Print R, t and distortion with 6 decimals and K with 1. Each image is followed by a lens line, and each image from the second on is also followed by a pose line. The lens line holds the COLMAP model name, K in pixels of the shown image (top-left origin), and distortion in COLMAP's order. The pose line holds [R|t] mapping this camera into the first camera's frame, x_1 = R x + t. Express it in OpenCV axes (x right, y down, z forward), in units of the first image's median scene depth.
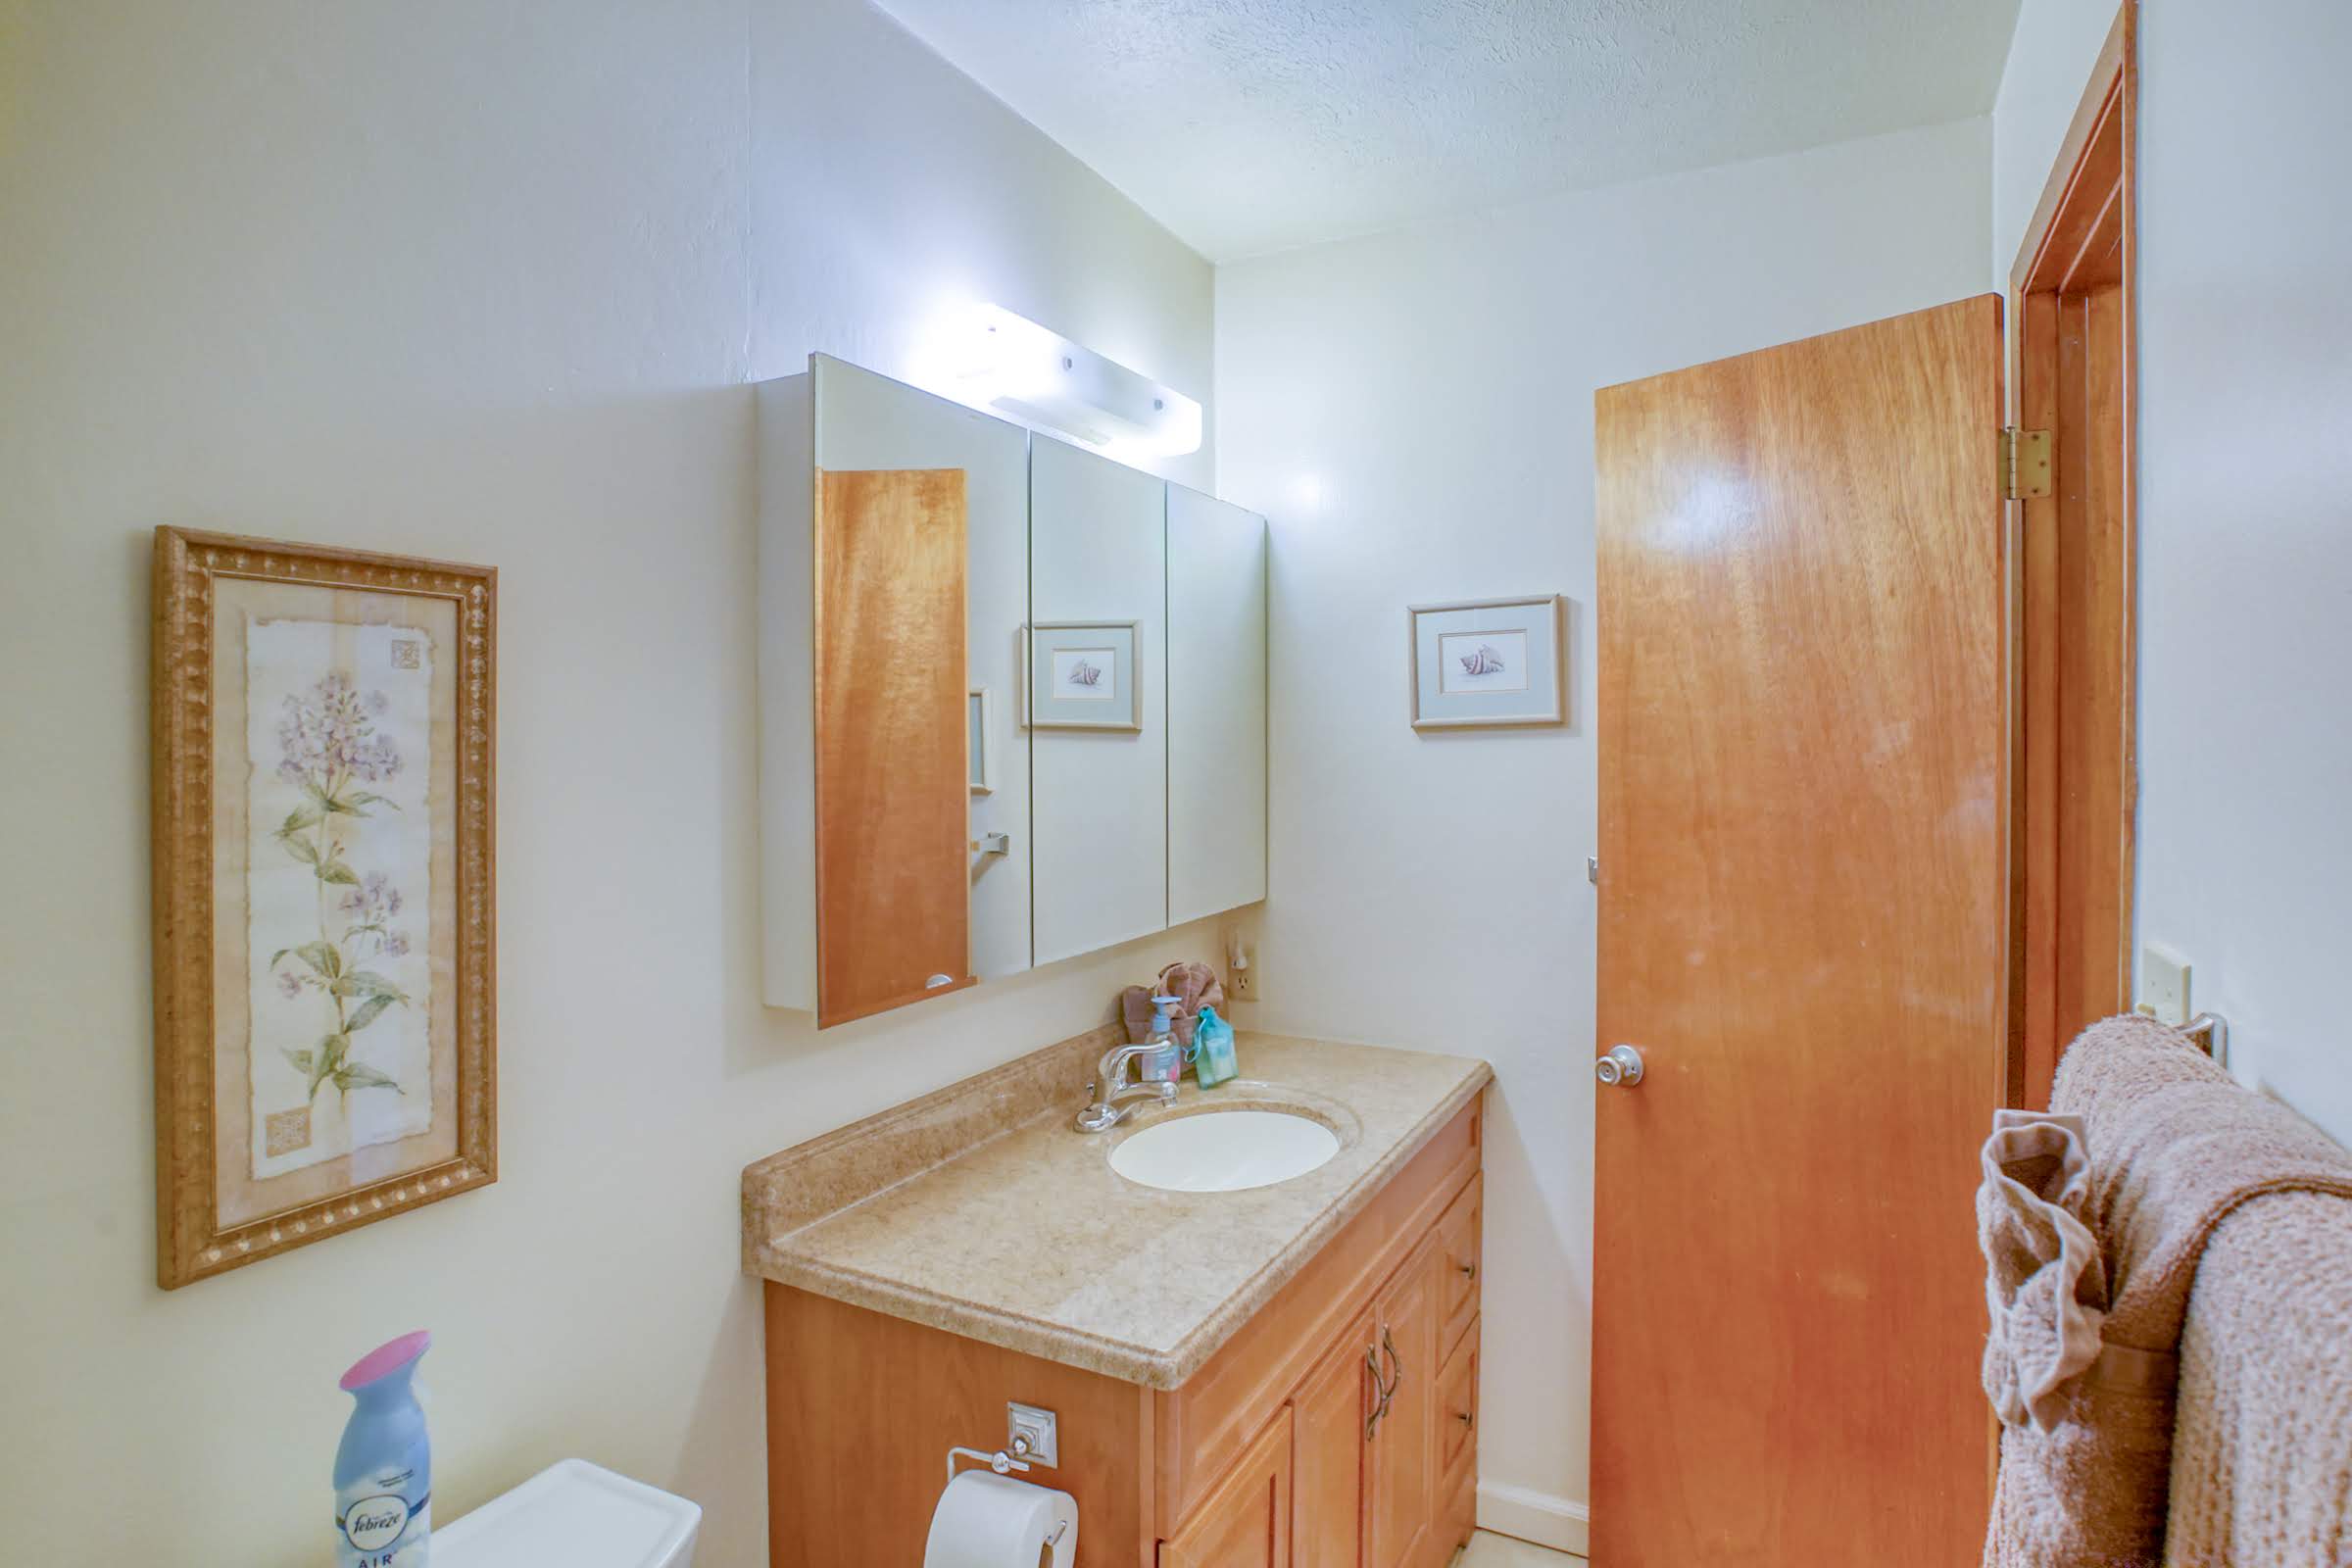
lens RADIAL K [[1248.3, 0, 1187.7], [0, 1248.3, 766.1], [0, 0, 1]] dist [-0.066284, 0.034817]
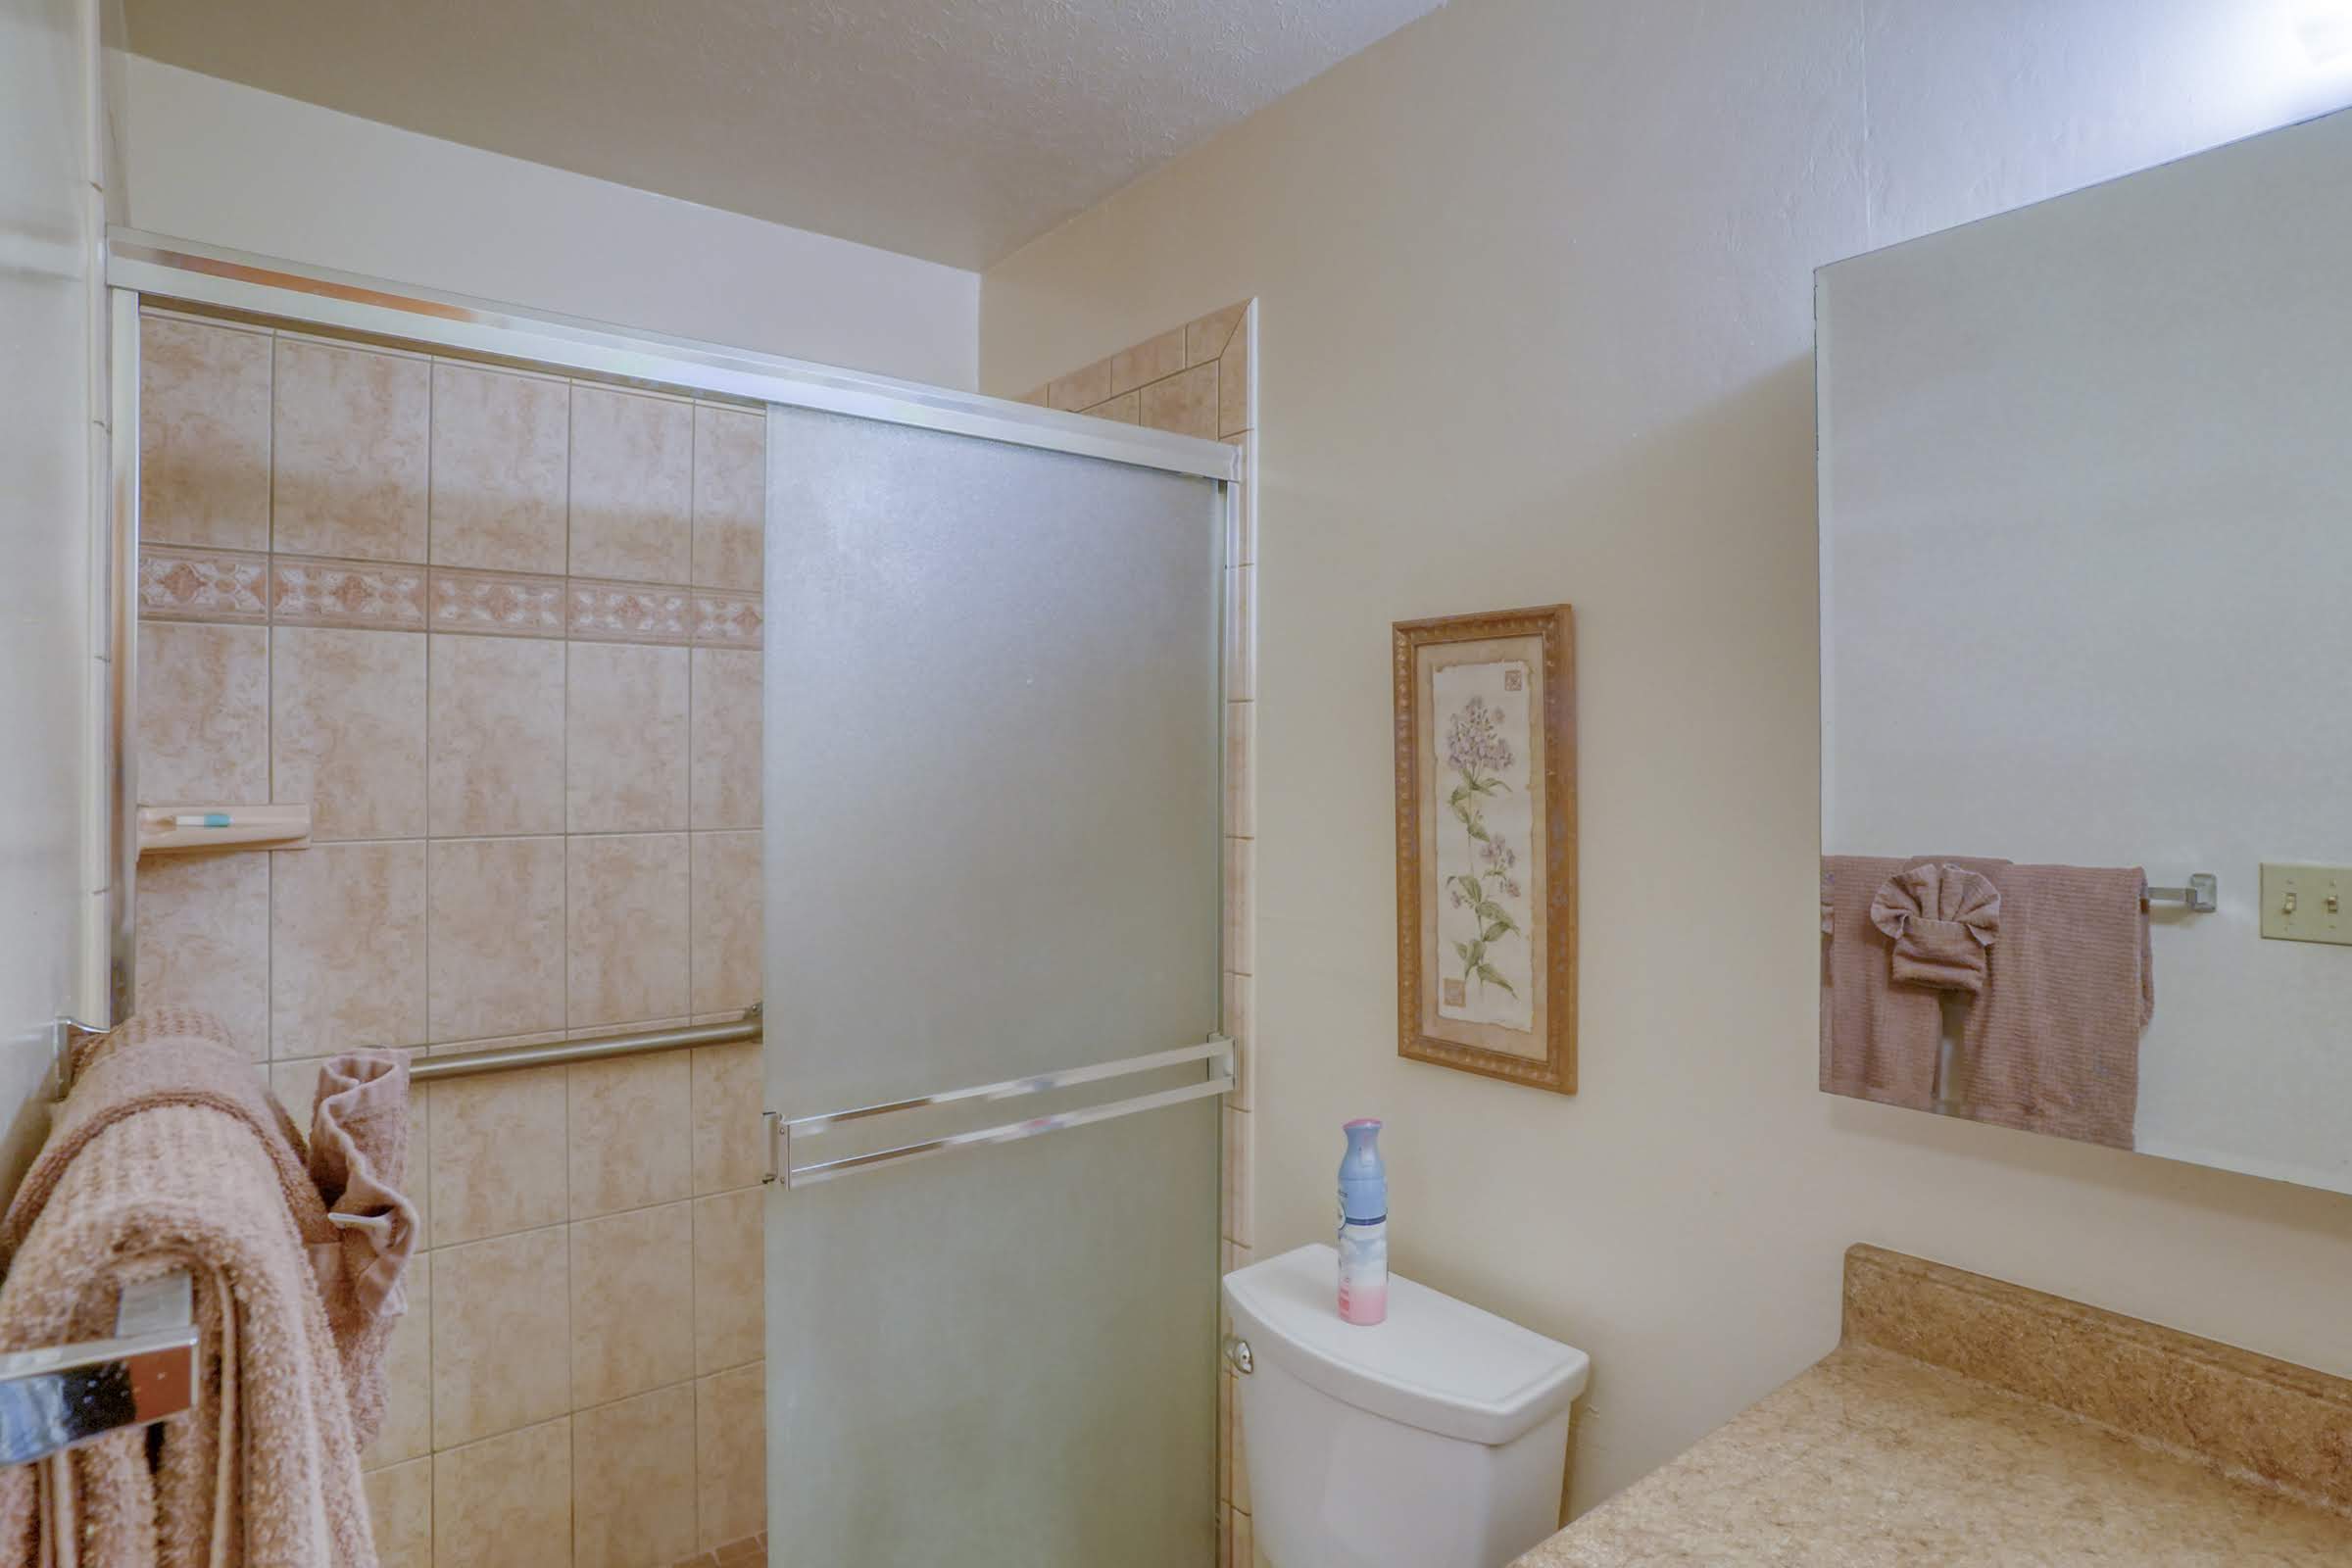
lens RADIAL K [[1248.3, 0, 1178.5], [0, 1248.3, 762.3], [0, 0, 1]] dist [-0.066284, 0.034817]
pose [[-0.393979, 0.004200, -0.919110, 0.651489], [-0.022210, 0.999654, 0.014089, -0.007900], [0.918851, 0.025964, -0.393749, 0.973989]]
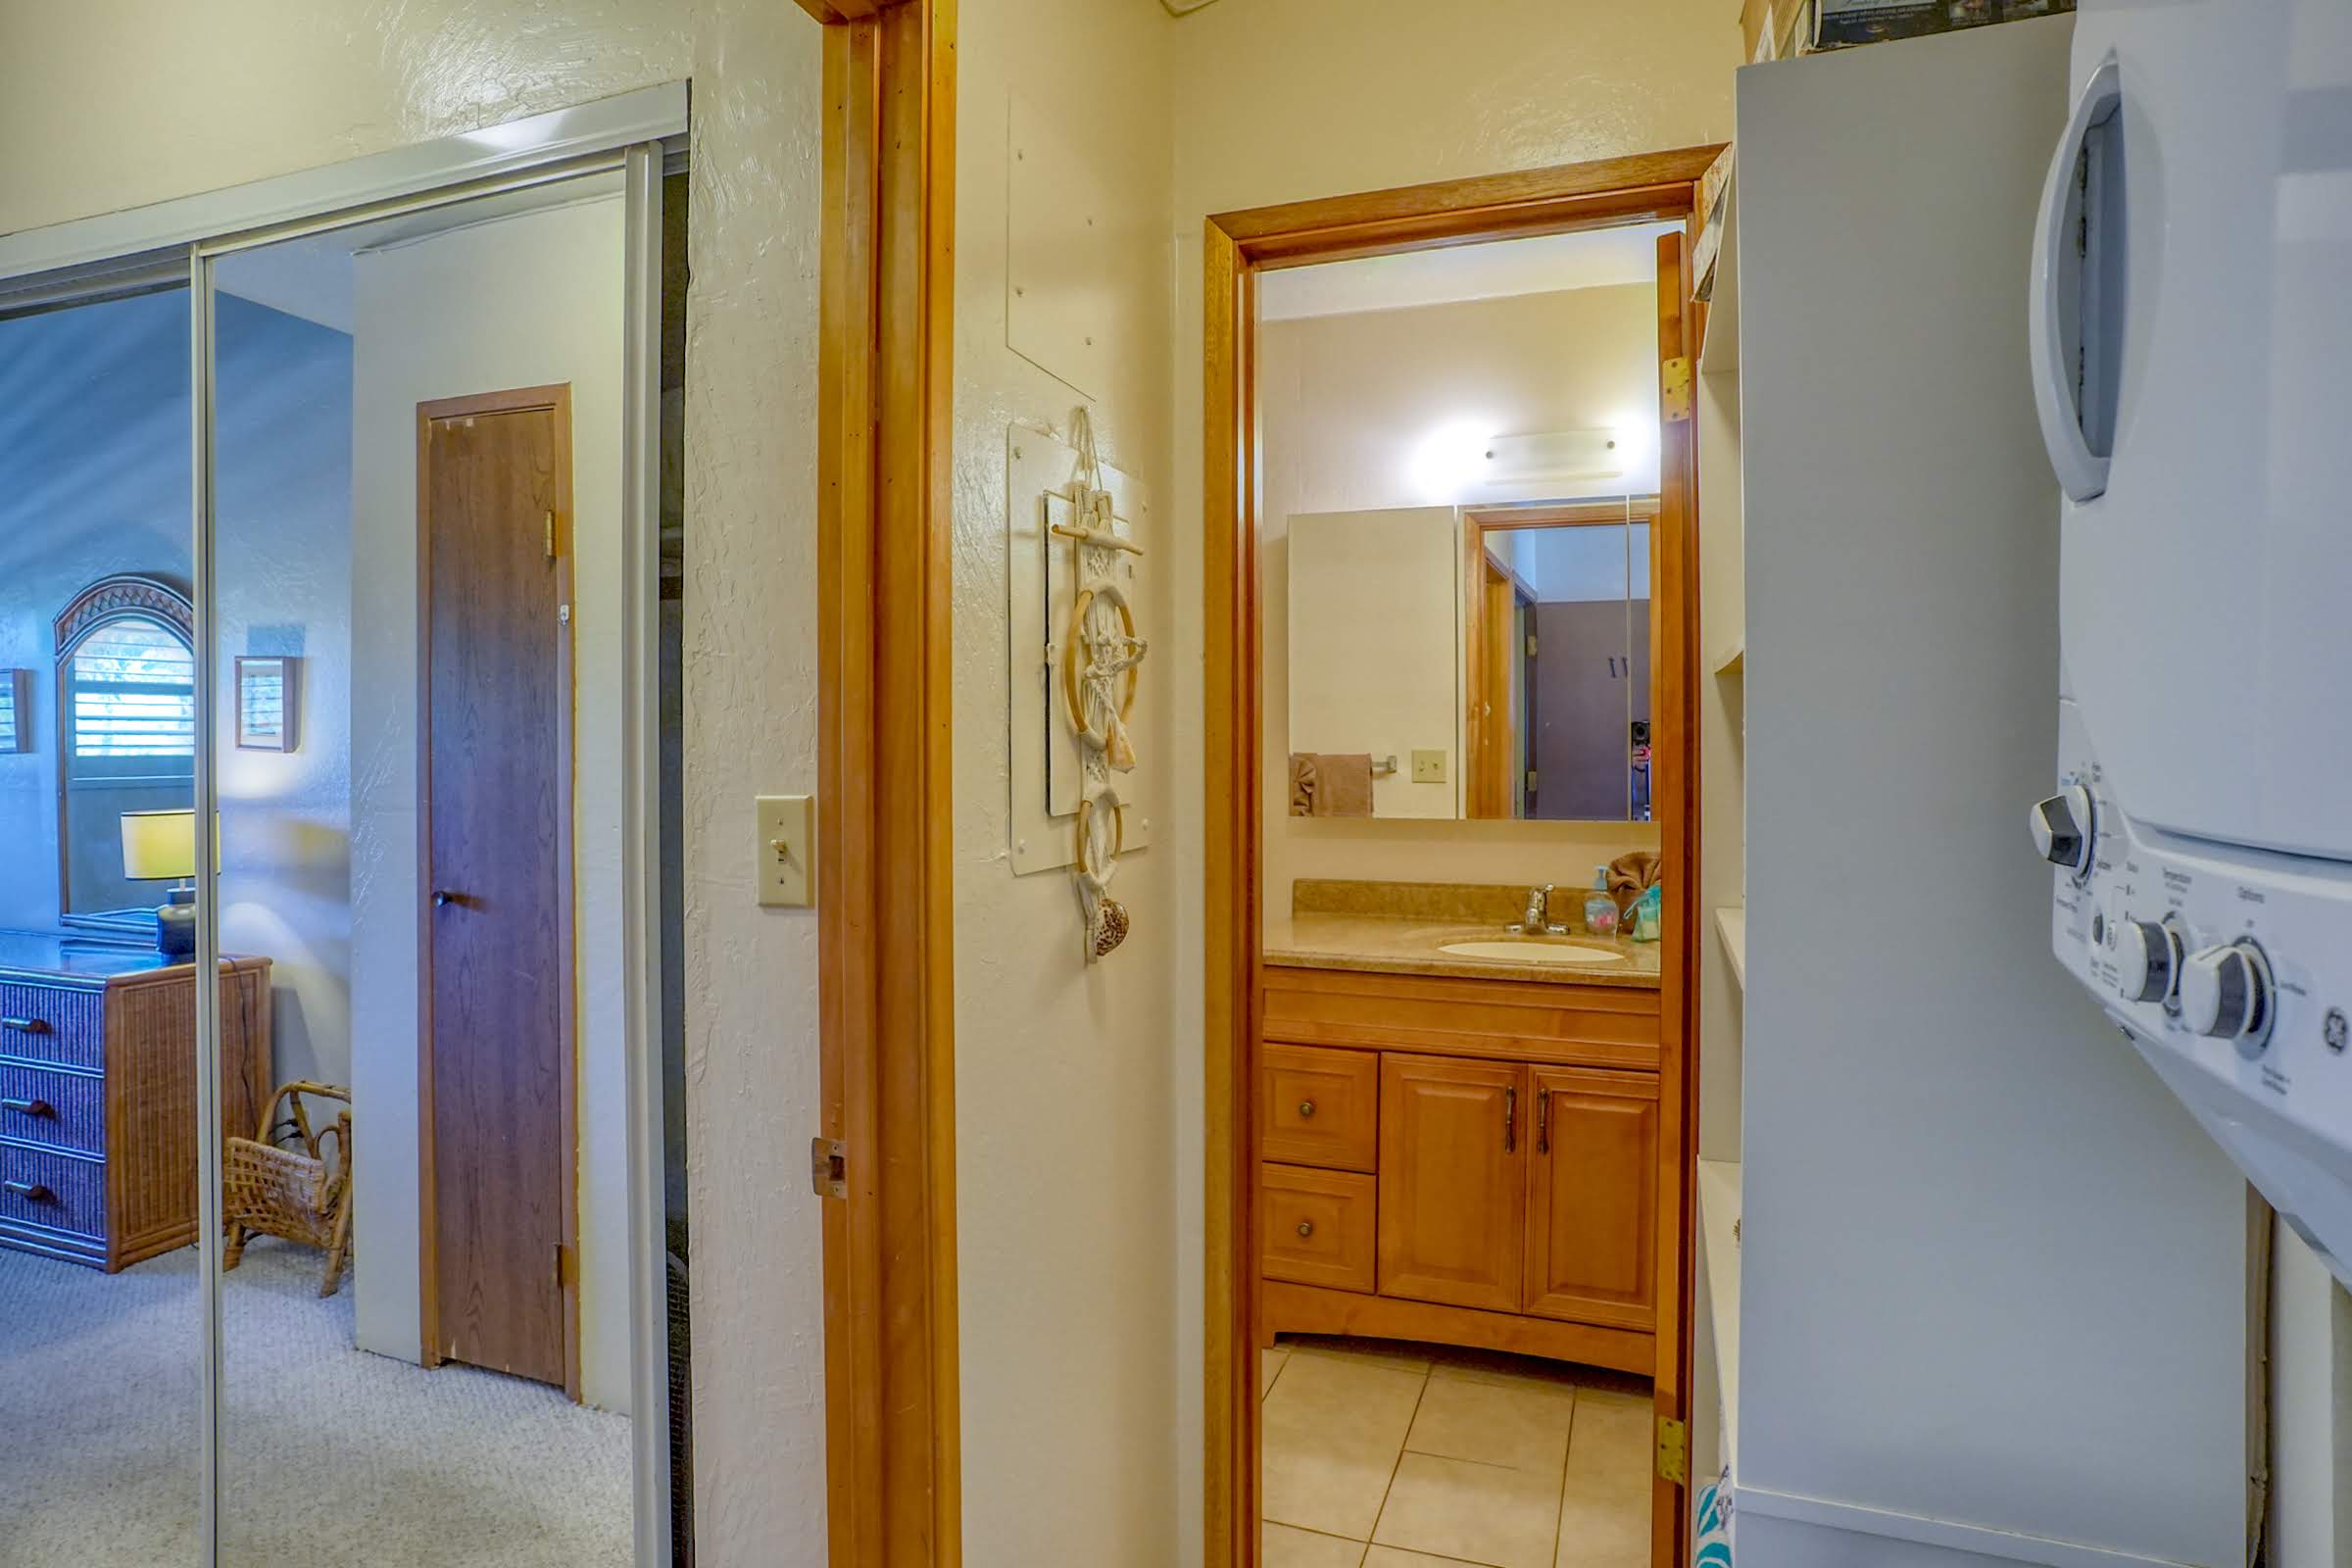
lens RADIAL K [[1248.3, 0, 1183.6], [0, 1248.3, 762.8], [0, 0, 1]] dist [-0.066284, 0.034817]
pose [[0.149732, 0.024228, -0.988430, 1.999235], [-0.024101, 0.999492, 0.020849, 0.081836], [0.988433, 0.020700, 0.150240, 0.497663]]
